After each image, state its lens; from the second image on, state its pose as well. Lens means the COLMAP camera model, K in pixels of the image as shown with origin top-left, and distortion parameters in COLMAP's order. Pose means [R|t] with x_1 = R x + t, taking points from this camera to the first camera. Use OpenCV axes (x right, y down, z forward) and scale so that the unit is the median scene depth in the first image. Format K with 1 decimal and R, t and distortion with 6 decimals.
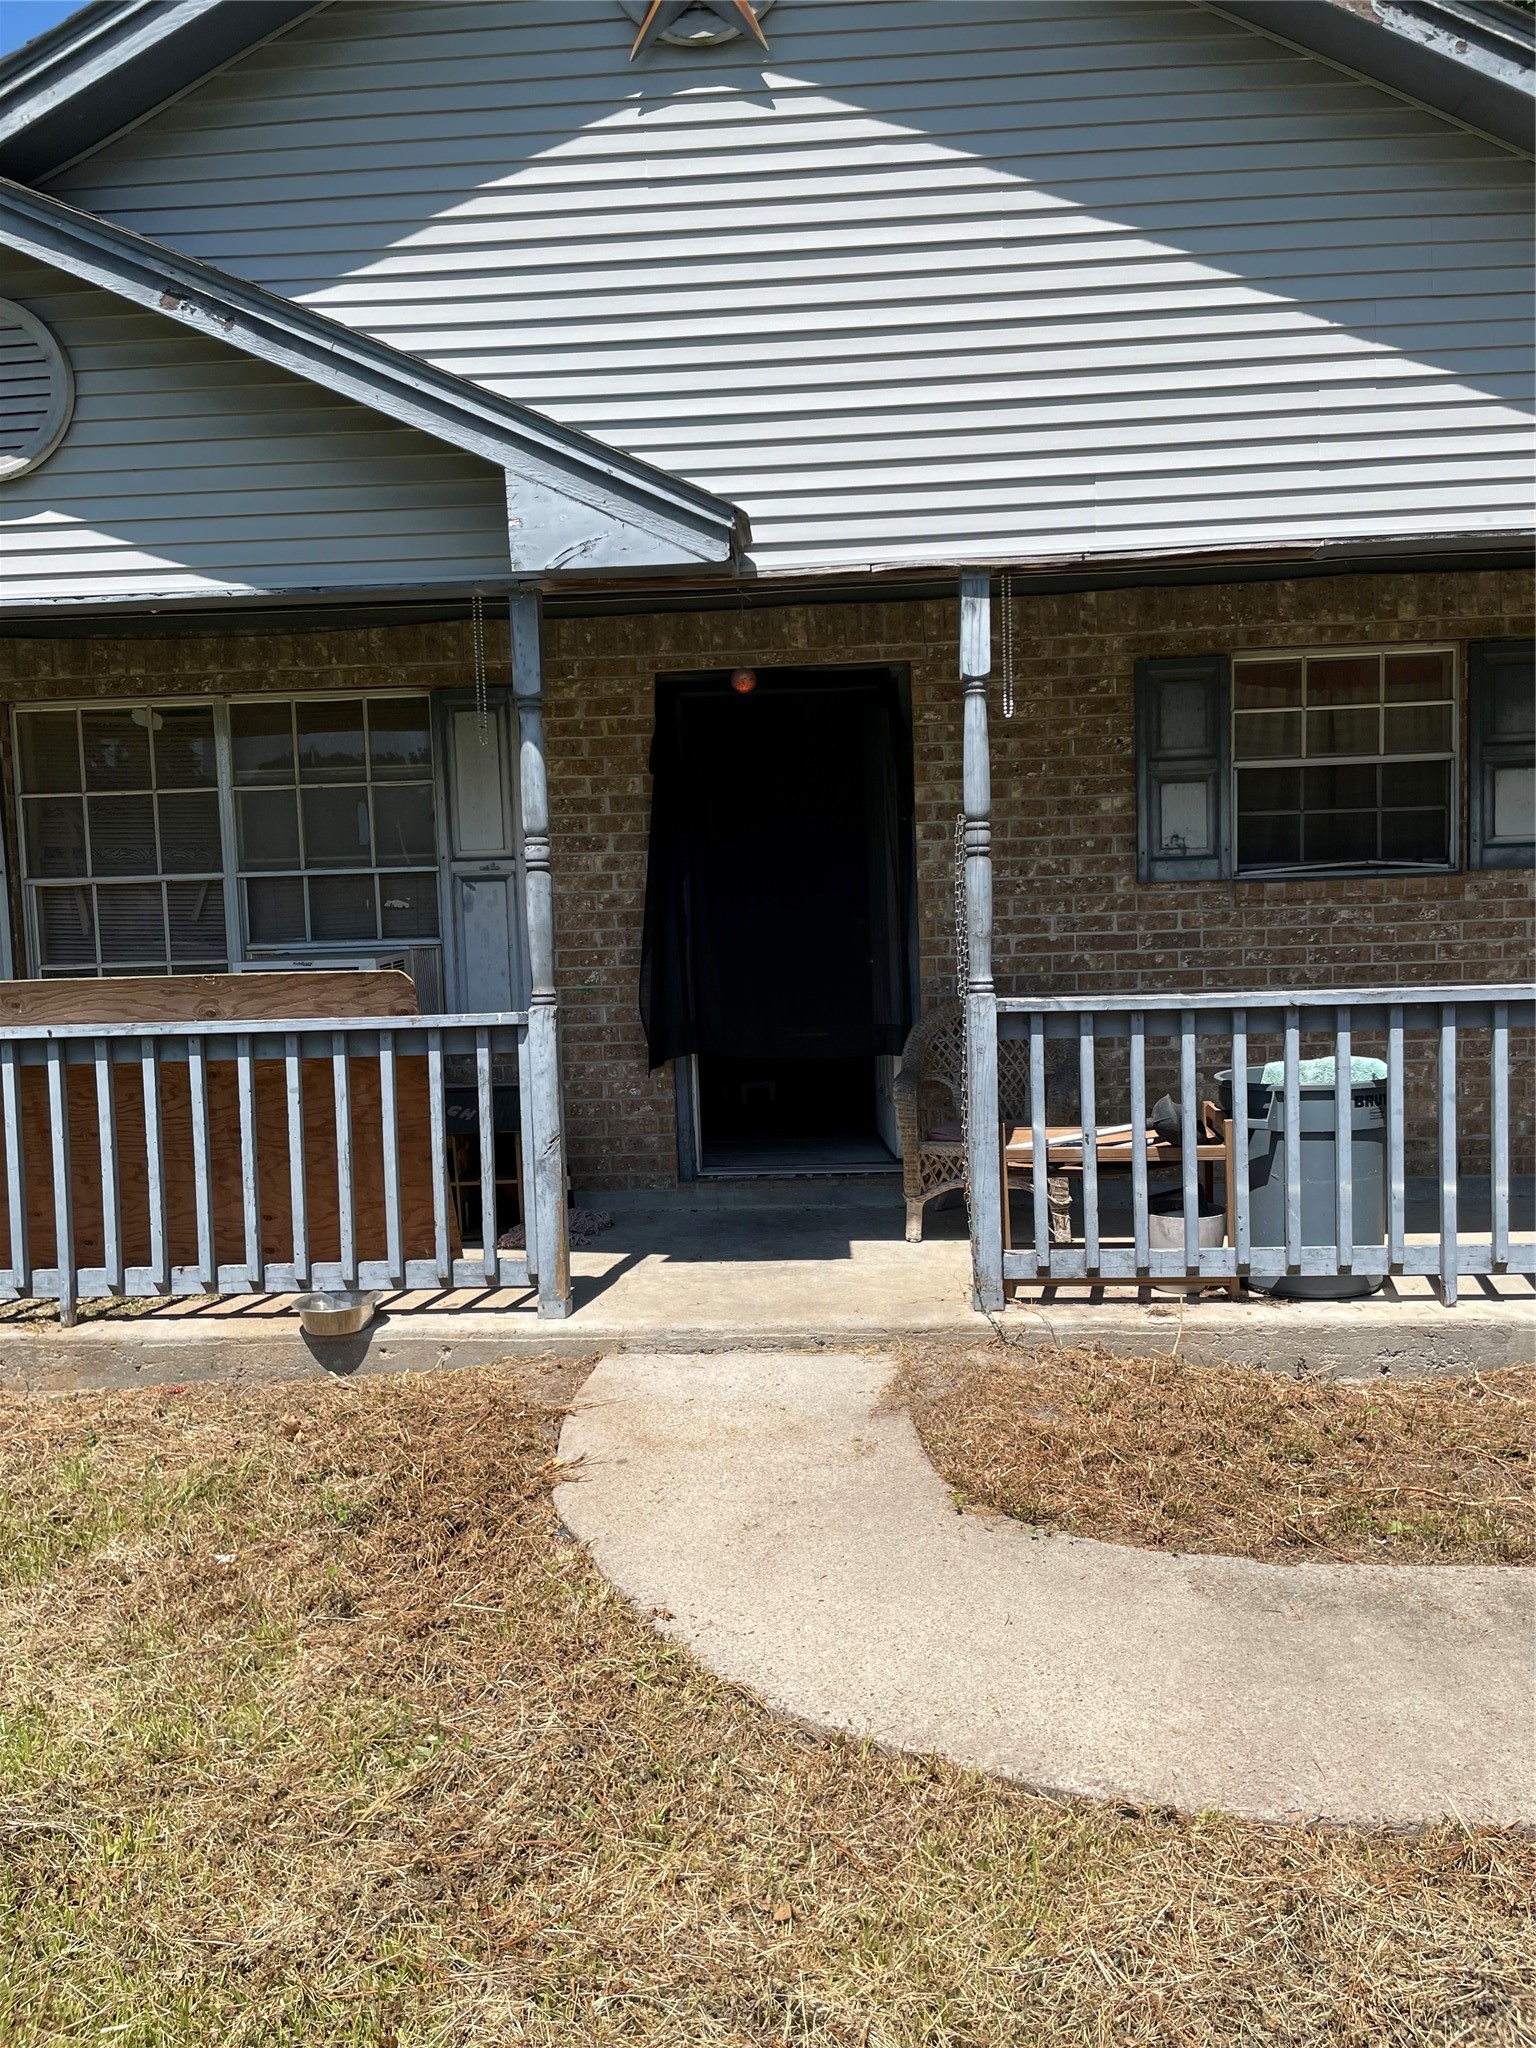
lens RADIAL K [[1544.2, 0, 777.7], [0, 1544.2, 1027.1], [0, 0, 1]] dist [0.093328, -0.118814]
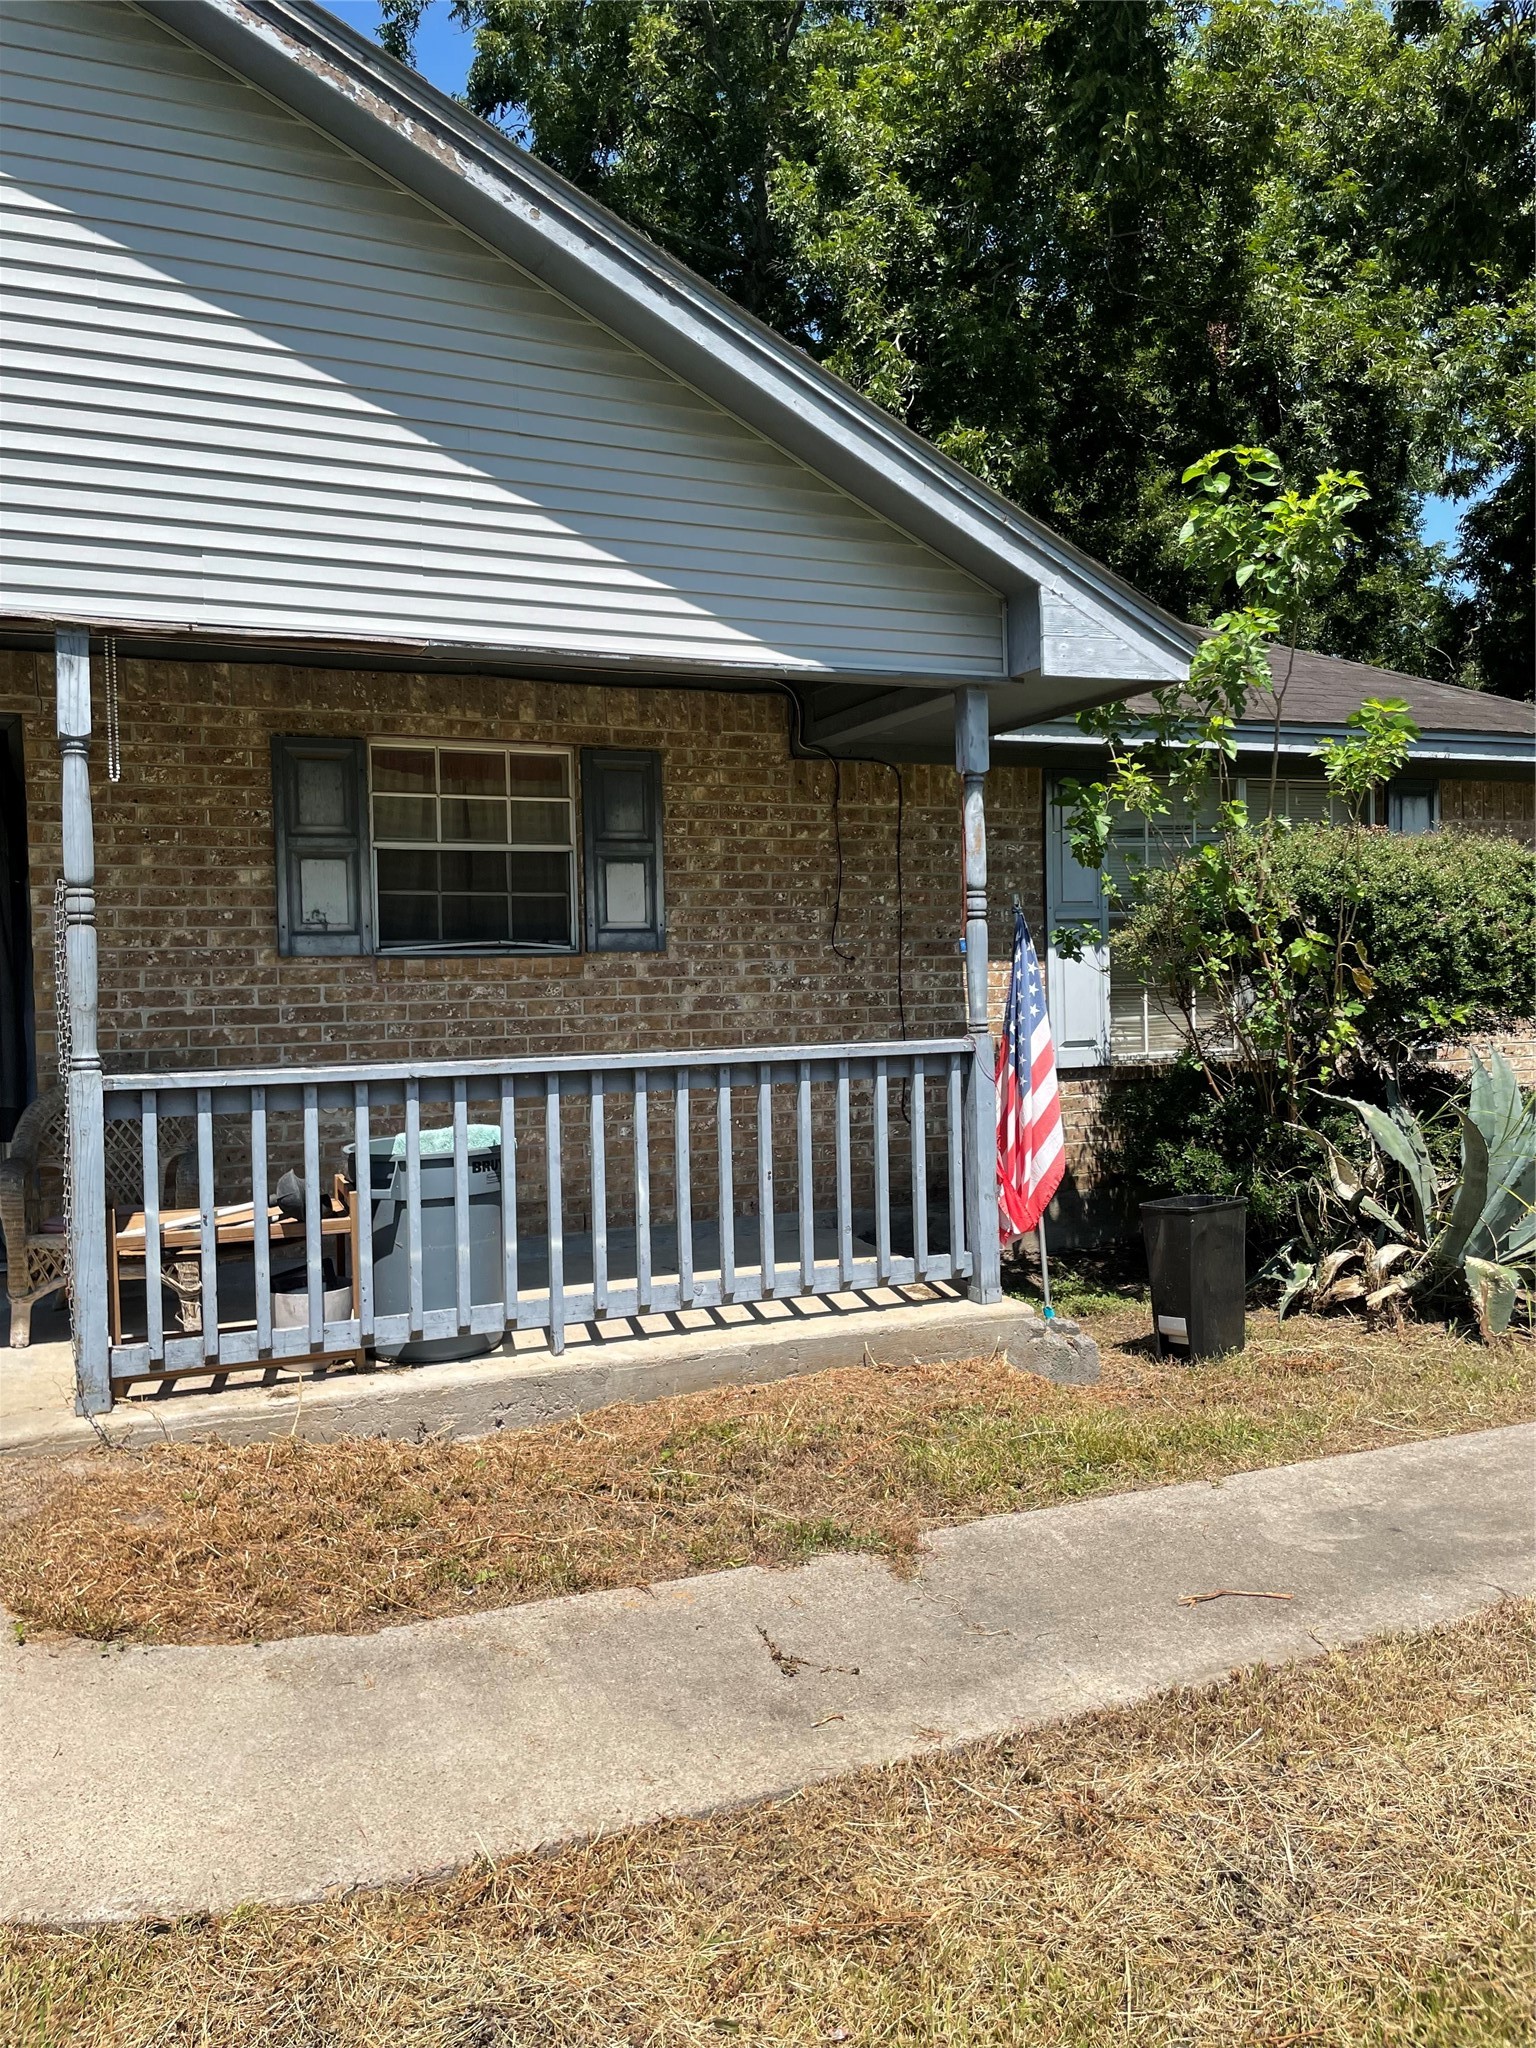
lens RADIAL K [[1544.2, 0, 795.1], [0, 1544.2, 1002.7], [0, 0, 1]] dist [0.093328, -0.118814]
pose [[0.892768, 0.003932, 0.450500, 0.119072], [0.024560, 0.998050, -0.057383, 0.002522], [-0.449847, 0.062294, 0.890930, -0.050942]]
